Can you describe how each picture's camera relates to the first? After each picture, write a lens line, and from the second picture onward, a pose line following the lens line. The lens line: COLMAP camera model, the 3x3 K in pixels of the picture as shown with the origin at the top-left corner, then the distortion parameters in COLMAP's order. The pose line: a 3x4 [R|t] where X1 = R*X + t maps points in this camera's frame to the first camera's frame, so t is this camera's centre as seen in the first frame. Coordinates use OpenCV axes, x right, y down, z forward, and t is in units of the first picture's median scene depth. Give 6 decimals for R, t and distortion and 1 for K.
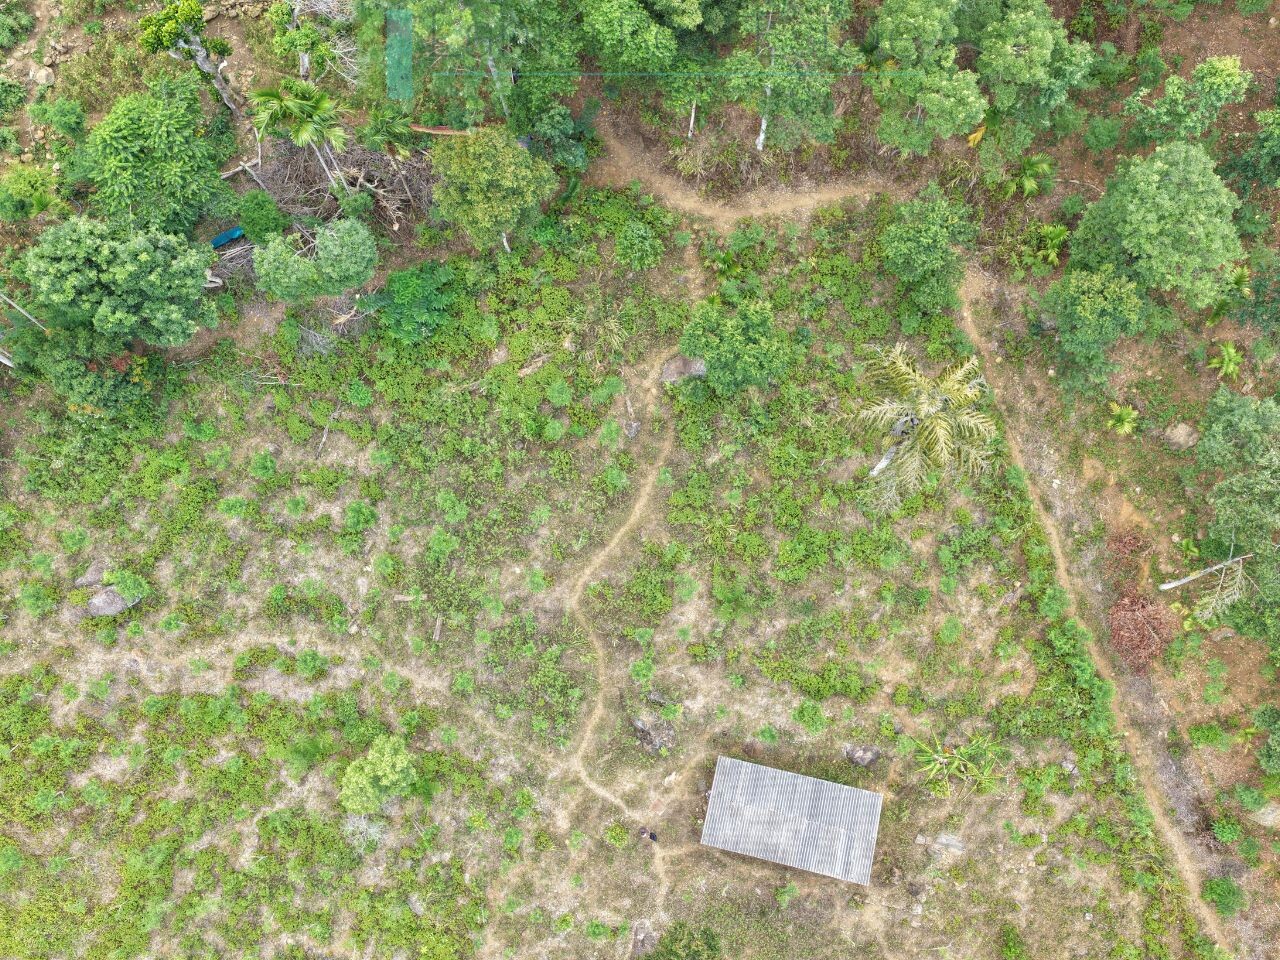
lens RADIAL K [[1210.7, 0, 644.5], [0, 1210.7, 479.7], [0, 0, 1]] dist [-0.009758, 0.036673]
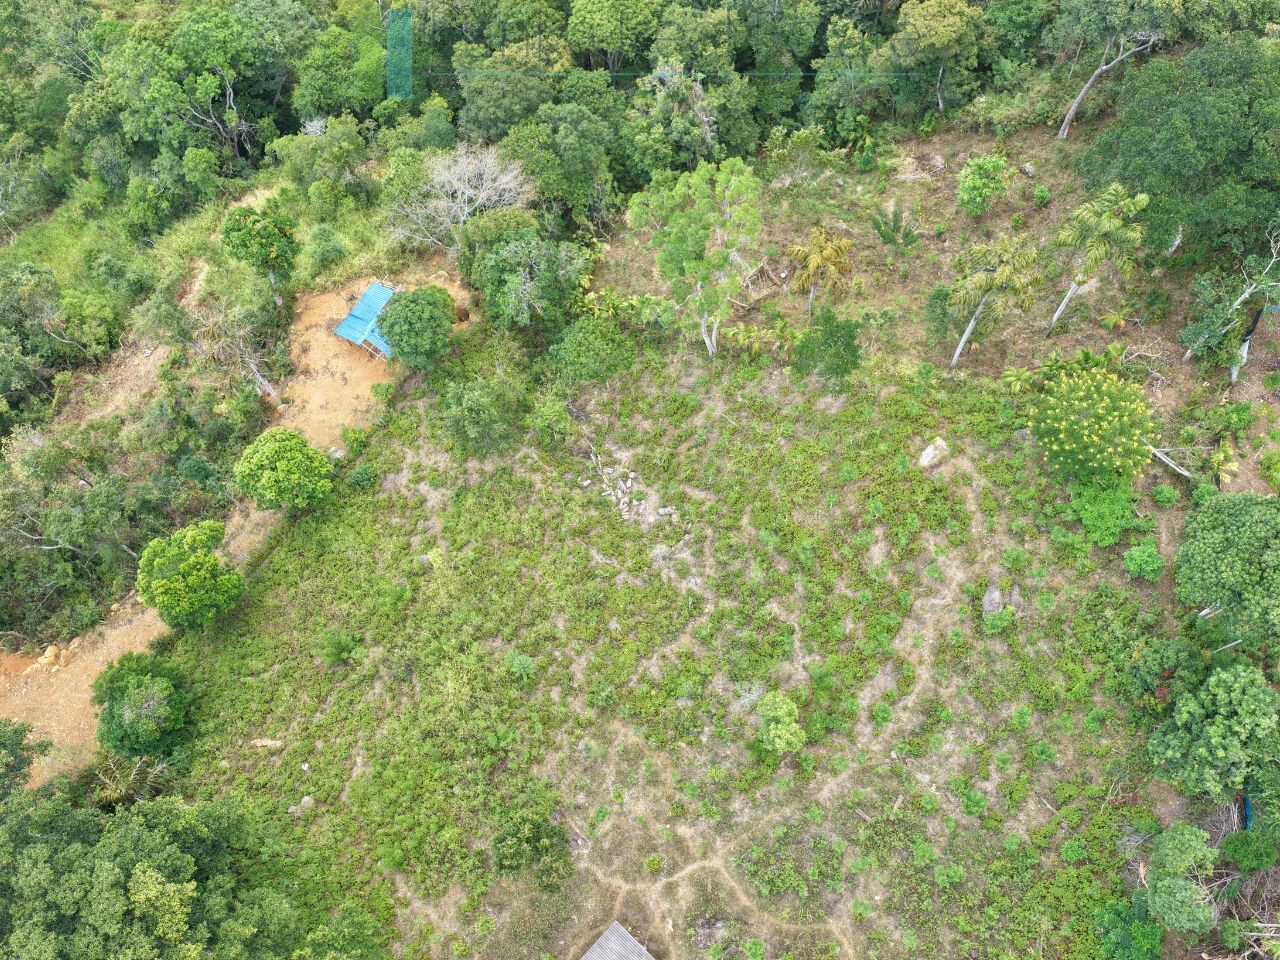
lens RADIAL K [[1210.7, 0, 644.5], [0, 1210.7, 479.7], [0, 0, 1]] dist [-0.009758, 0.036673]
pose [[-0.498374, 0.823433, -0.271258, -0.005307], [-0.831670, -0.365719, 0.417821, -0.084207], [0.244843, 0.433828, 0.867090, -0.287125]]
